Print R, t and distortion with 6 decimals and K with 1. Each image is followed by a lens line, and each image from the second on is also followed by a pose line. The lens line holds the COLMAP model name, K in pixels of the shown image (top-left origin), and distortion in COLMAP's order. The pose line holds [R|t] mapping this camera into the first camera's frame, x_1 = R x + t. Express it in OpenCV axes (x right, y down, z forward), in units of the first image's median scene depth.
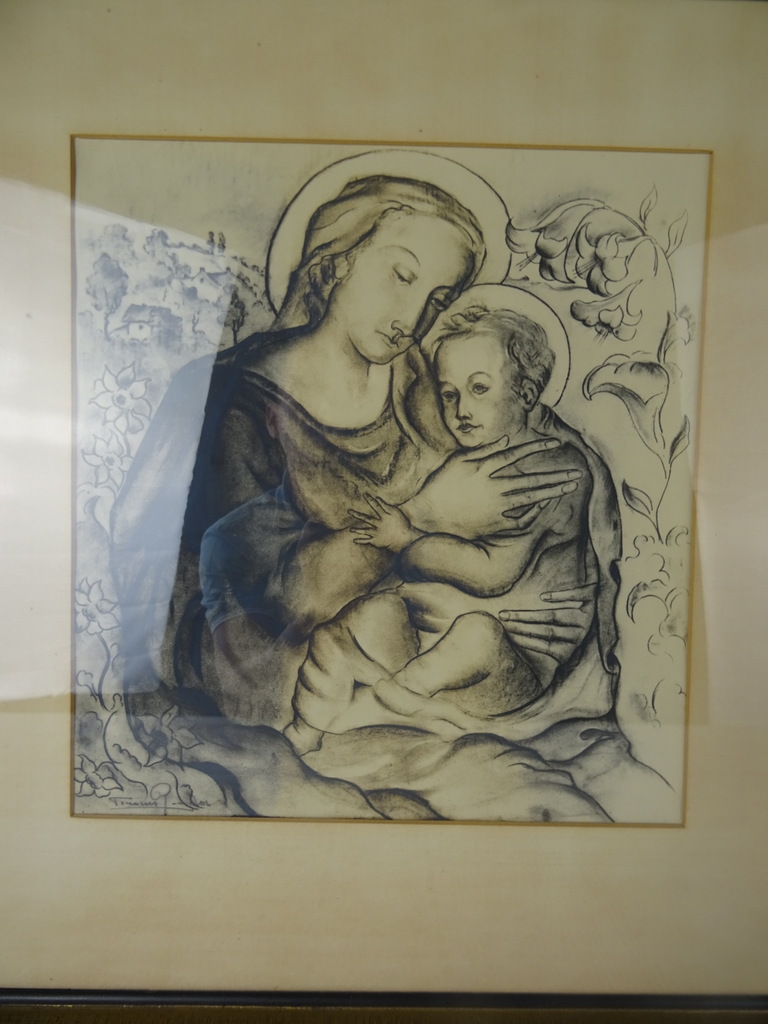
lens RADIAL K [[731.9, 0, 382.4], [0, 731.9, 511.8], [0, 0, 1]] dist [-0.000642, -0.006407]
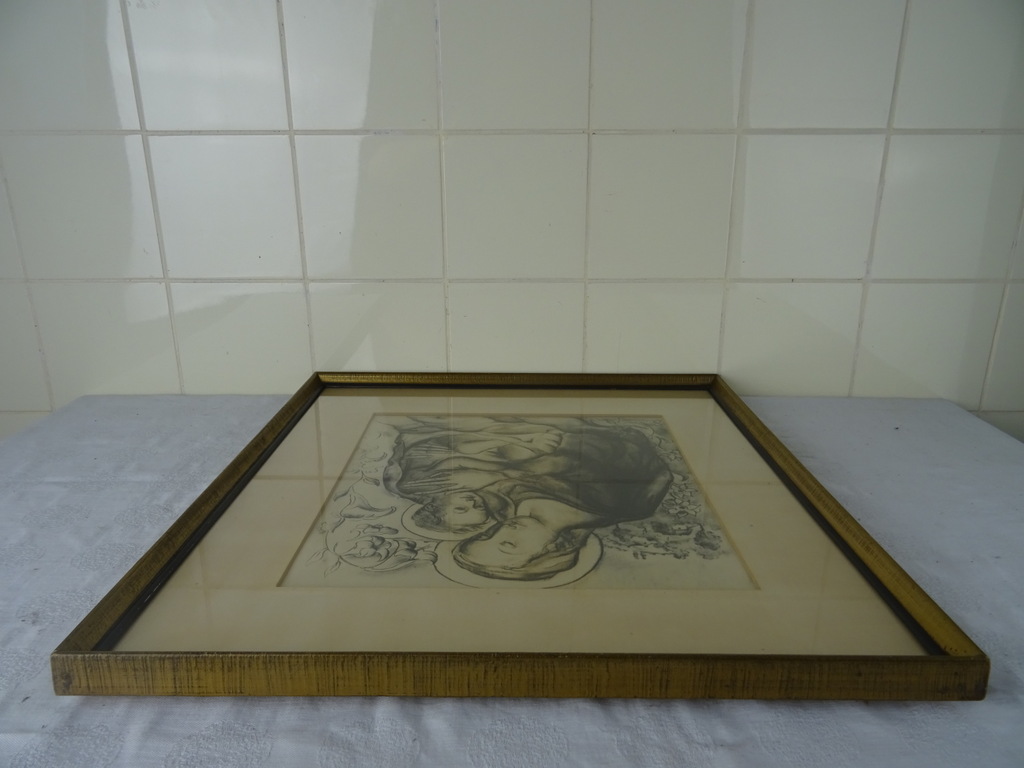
lens RADIAL K [[731.9, 0, 513.9], [0, 731.9, 384.4], [0, 0, 1]] dist [-0.000642, -0.006407]
pose [[-0.999785, -0.006166, -0.019813, 0.049438], [-0.016549, -0.339108, 0.940602, -1.577728], [-0.012519, 0.940727, 0.338933, 0.197131]]
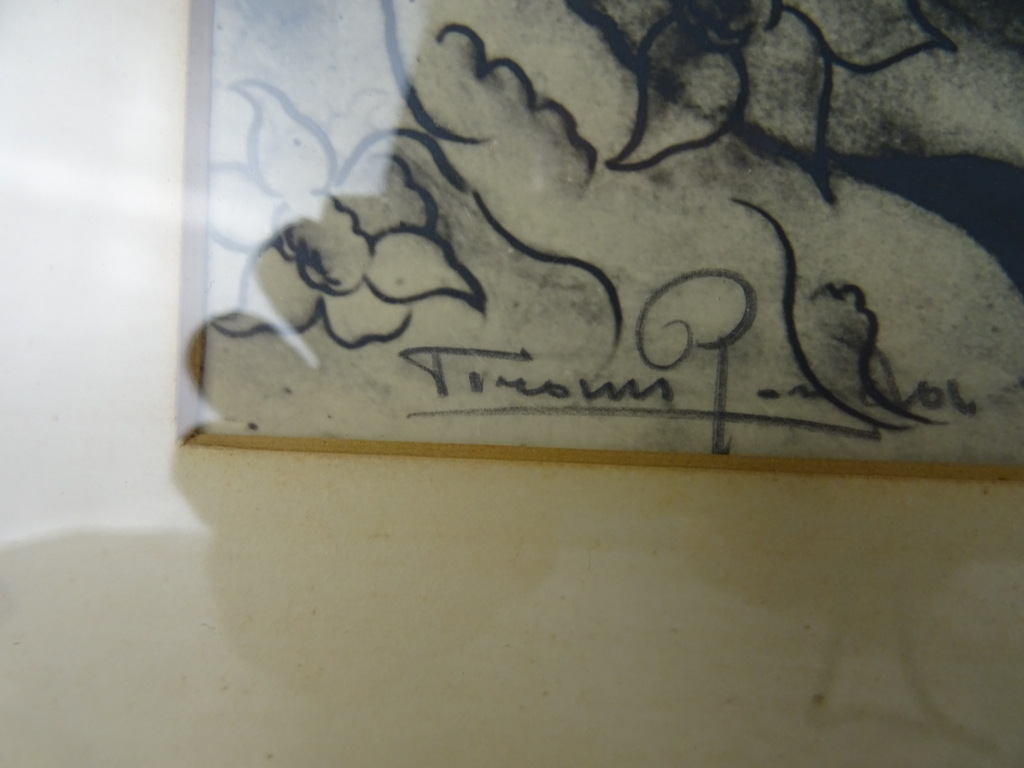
lens RADIAL K [[731.9, 0, 510.5], [0, 731.9, 383.3], [0, 0, 1]] dist [-0.000642, -0.006407]
pose [[0.999646, 0.017370, -0.020169, -0.350897], [-0.017789, 0.999626, -0.020763, 0.409727], [0.019800, 0.021115, 0.999581, 0.841141]]
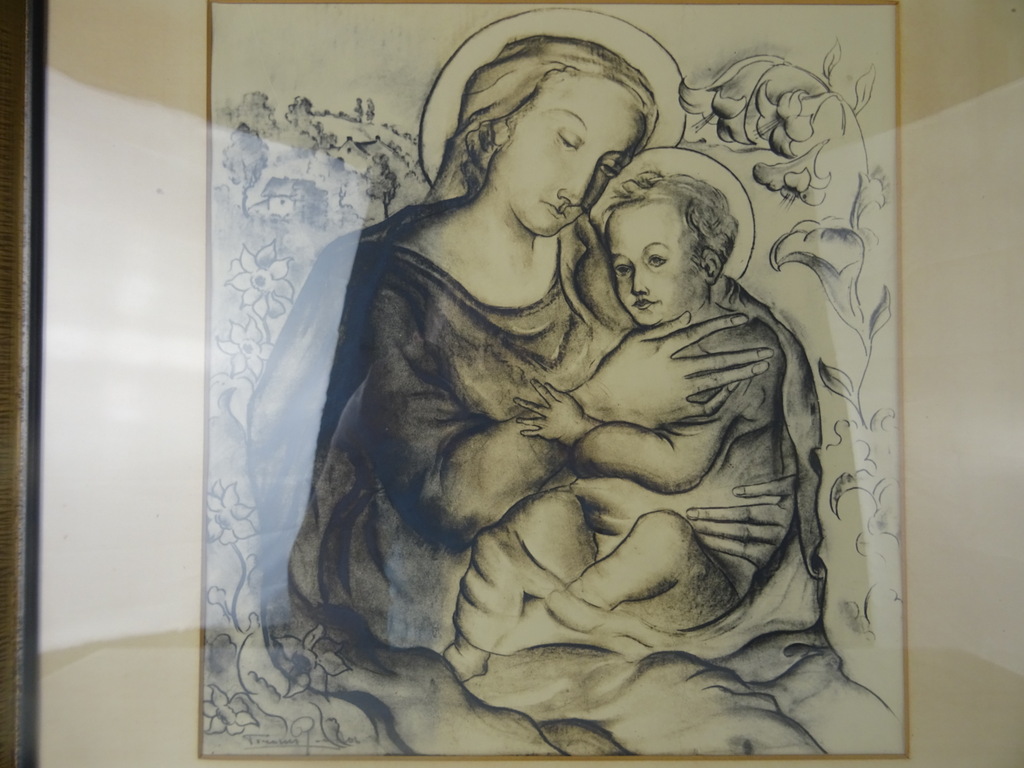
lens RADIAL K [[731.9, 0, 512.6], [0, 731.9, 382.6], [0, 0, 1]] dist [-0.000642, -0.006407]
pose [[0.999803, -0.019728, -0.001948, -0.045647], [0.019523, 0.996927, -0.075868, 0.046877], [0.003439, 0.075816, 0.997116, 0.107699]]
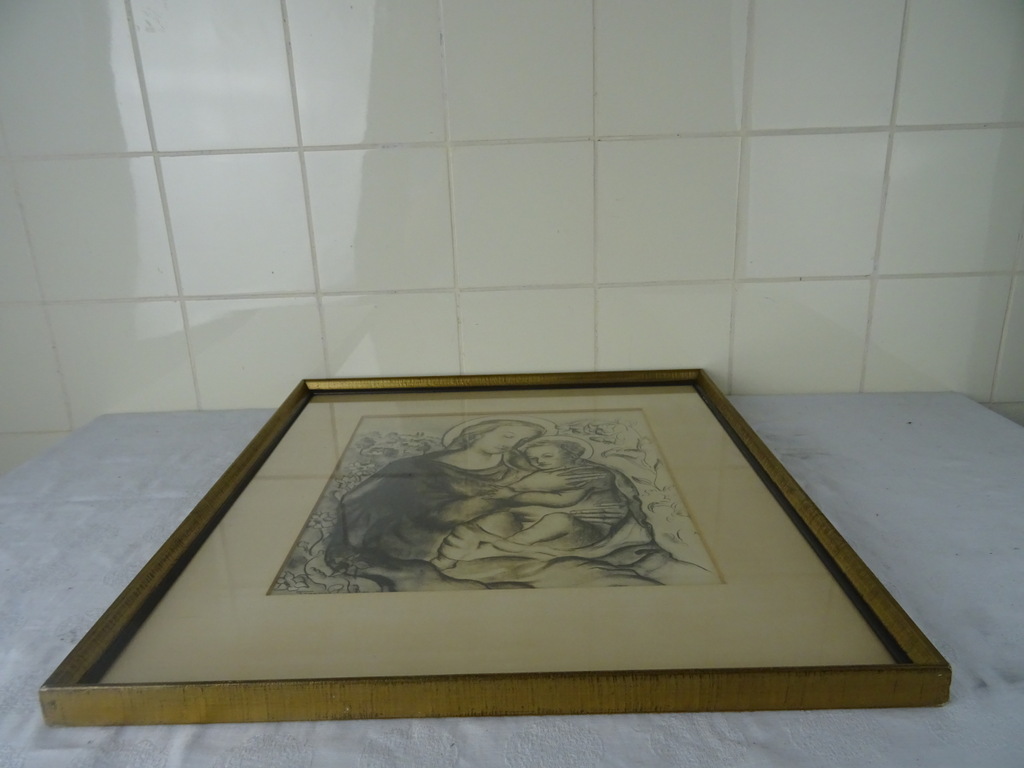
lens RADIAL K [[731.9, 0, 516.0], [0, 731.9, 387.2], [0, 0, 1]] dist [-0.000642, -0.006407]
pose [[0.999068, -0.041234, 0.012777, 0.030763], [0.023794, 0.279061, -0.959979, 1.627008], [0.036018, 0.959388, 0.279782, 0.276893]]
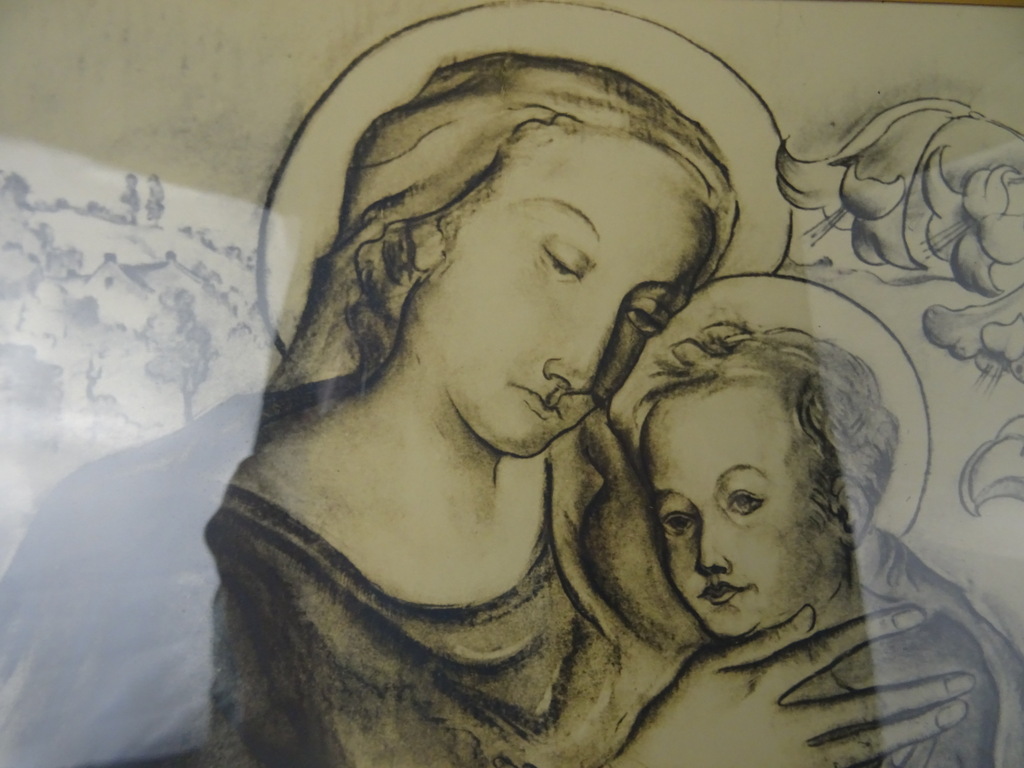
lens RADIAL K [[731.9, 0, 508.3], [0, 731.9, 378.2], [0, 0, 1]] dist [-0.000642, -0.006407]
pose [[0.997311, -0.031764, 0.066041, -0.038564], [0.038798, 0.993381, -0.108118, -0.200063], [-0.062170, 0.110389, 0.991942, 0.550360]]
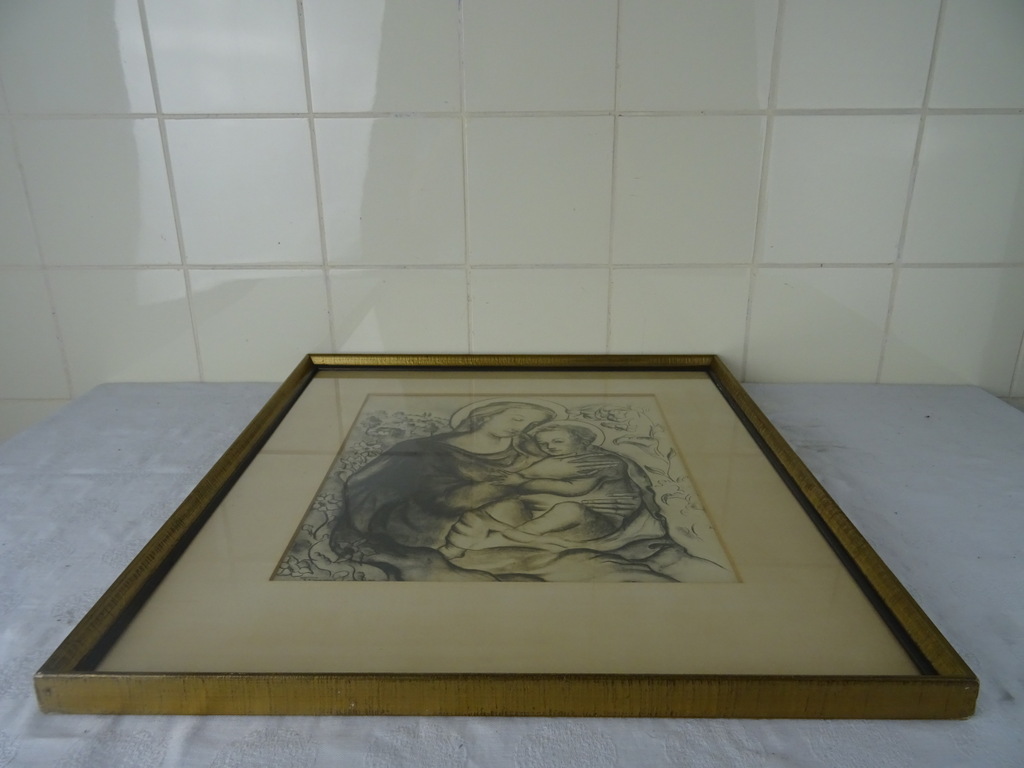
lens RADIAL K [[731.9, 0, 515.7], [0, 731.9, 386.9], [0, 0, 1]] dist [-0.000642, -0.006407]
pose [[0.999860, -0.012812, 0.010809, 0.003326], [0.014281, 0.313412, -0.949510, 1.569484], [0.008777, 0.949531, 0.313551, 0.269114]]
